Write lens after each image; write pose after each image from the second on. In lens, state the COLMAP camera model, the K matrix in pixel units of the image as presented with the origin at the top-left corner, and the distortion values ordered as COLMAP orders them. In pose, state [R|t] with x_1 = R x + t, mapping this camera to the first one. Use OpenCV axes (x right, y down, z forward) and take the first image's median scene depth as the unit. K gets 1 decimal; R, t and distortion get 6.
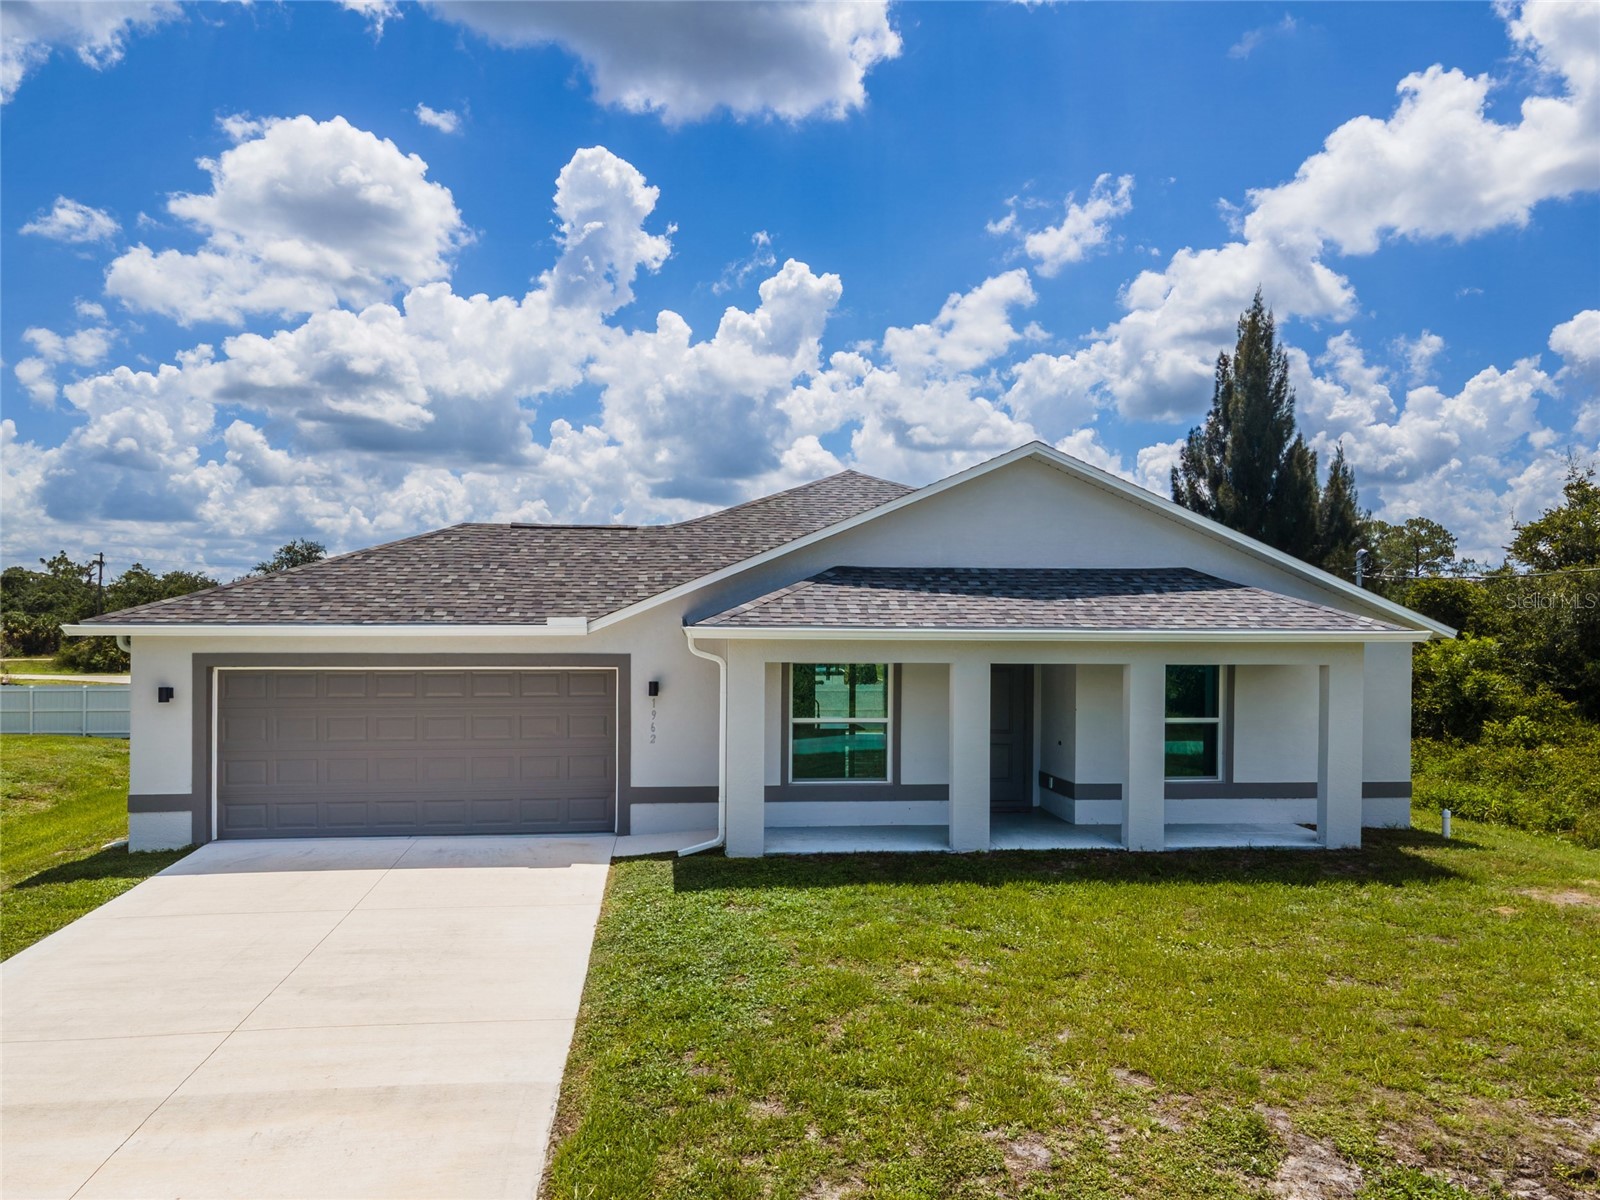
lens RADIAL K [[1166.6, 0, 758.7], [0, 1166.6, 676.7], [0, 0, 1]] dist [0.046136, 0.000181]
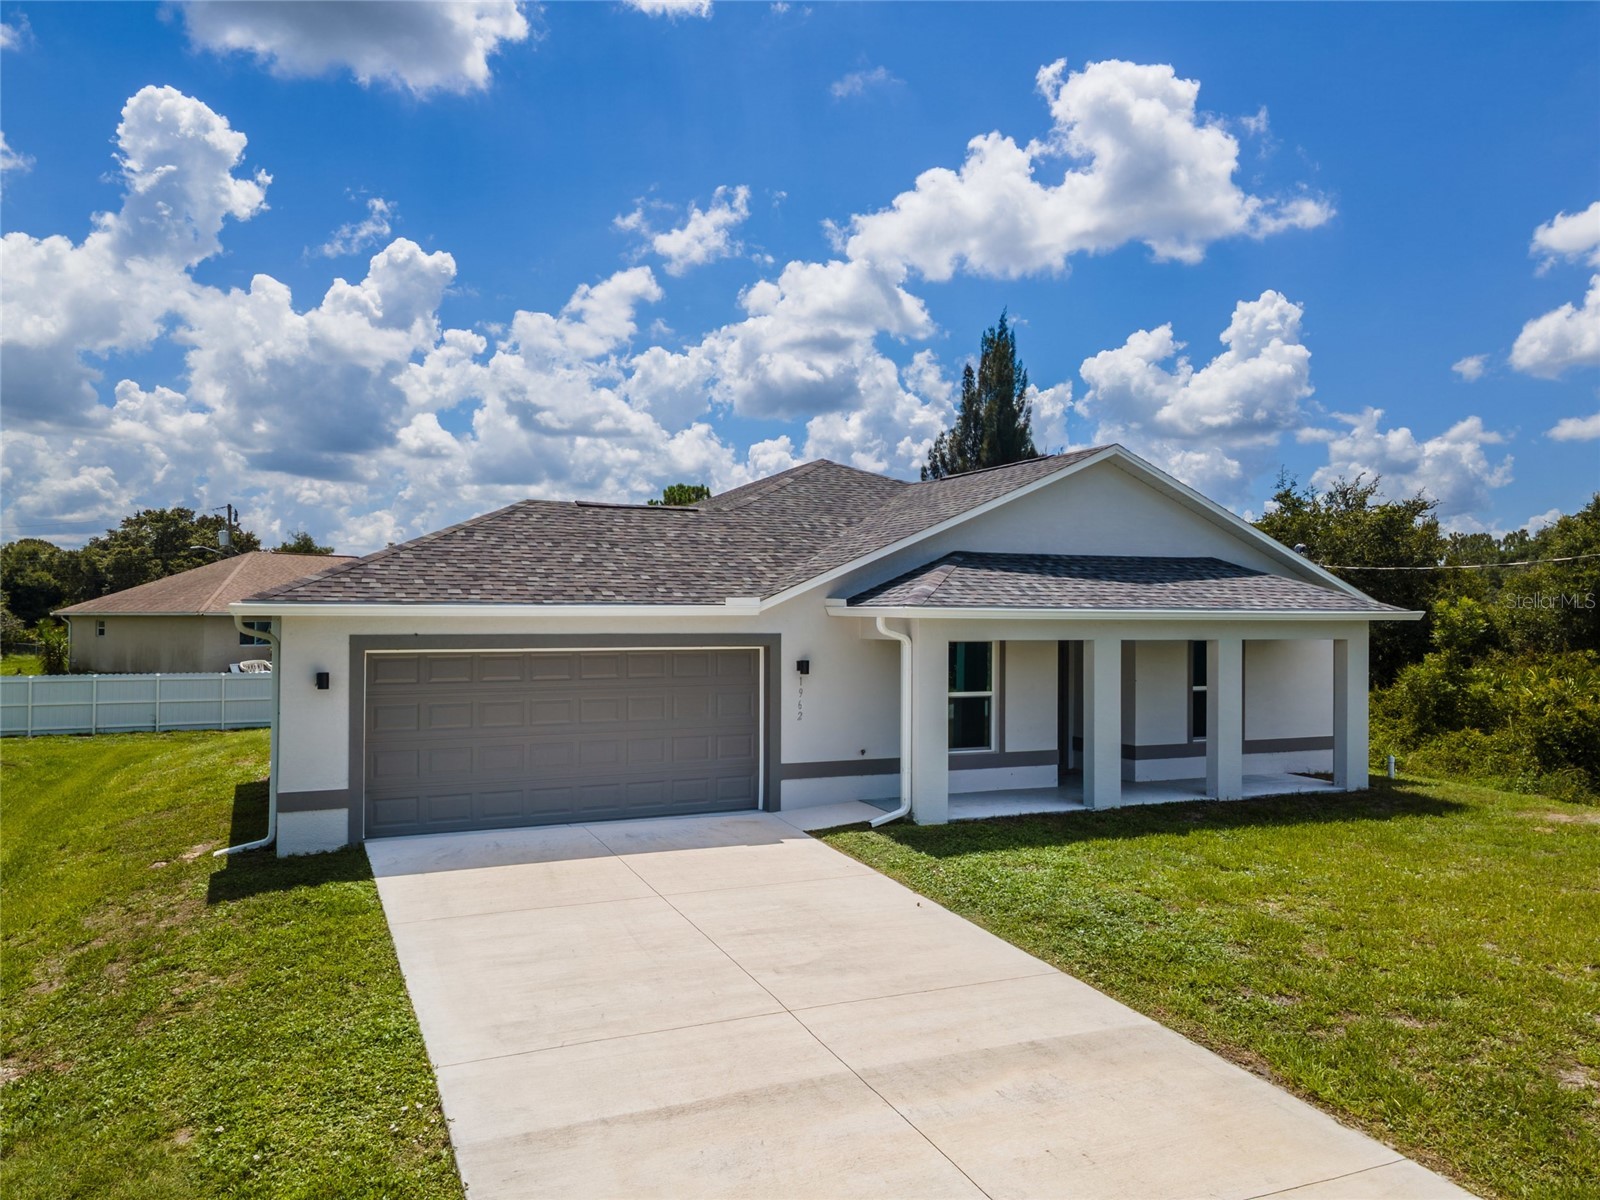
lens RADIAL K [[1166.6, 0, 732.6], [0, 1166.6, 628.2], [0, 0, 1]] dist [0.046136, 0.000181]
pose [[0.951301, -0.003897, 0.308240, -0.482537], [0.012173, 0.999615, -0.024932, 0.001119], [-0.308025, 0.027470, 0.950982, 0.040372]]
